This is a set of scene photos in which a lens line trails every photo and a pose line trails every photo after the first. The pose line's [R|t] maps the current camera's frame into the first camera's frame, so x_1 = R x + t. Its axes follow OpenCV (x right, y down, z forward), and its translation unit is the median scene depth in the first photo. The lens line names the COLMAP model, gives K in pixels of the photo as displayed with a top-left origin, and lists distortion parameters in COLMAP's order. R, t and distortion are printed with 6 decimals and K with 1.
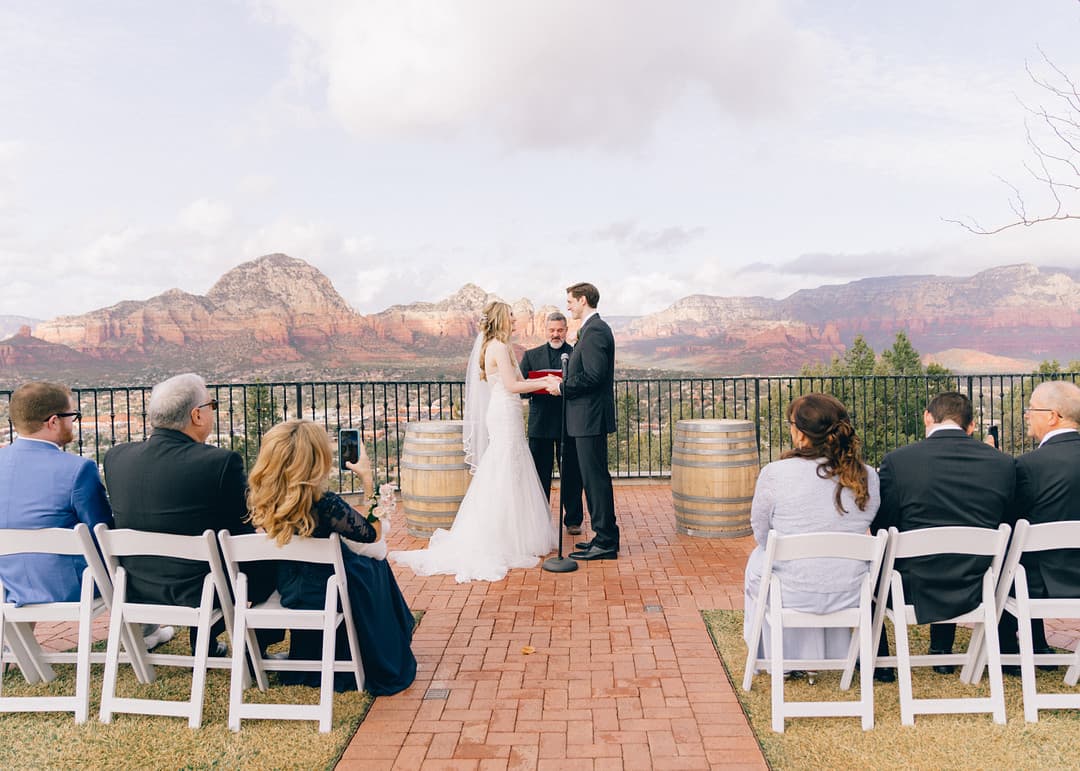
lens RADIAL K [[5010.7, 0, 540.0], [0, 5010.7, 385.5], [0, 0, 1]] dist [-2.927722, -0.178362]
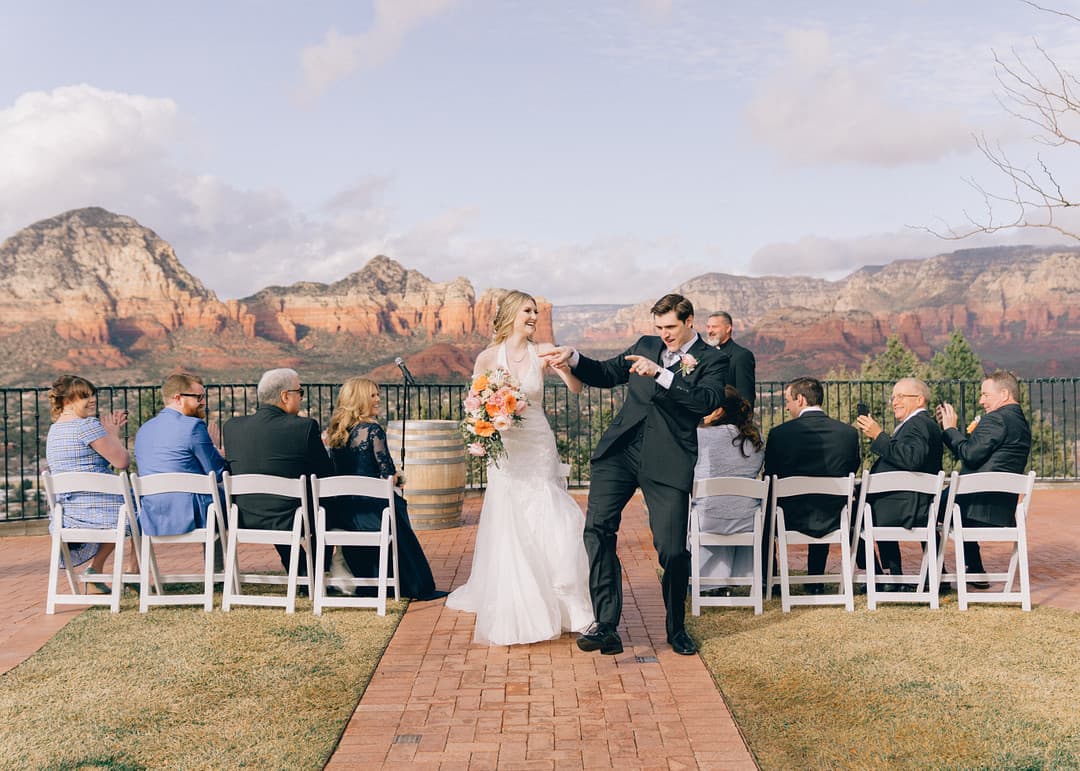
lens RADIAL K [[3461.8, 0, 540.0], [0, 3461.8, 385.5], [0, 0, 1]] dist [0.022836, -0.406068]
pose [[0.999988, 0.004111, 0.002520, 0.006570], [-0.004117, 0.999988, 0.002506, -0.003926], [-0.002510, -0.002516, 0.999994, 0.528498]]
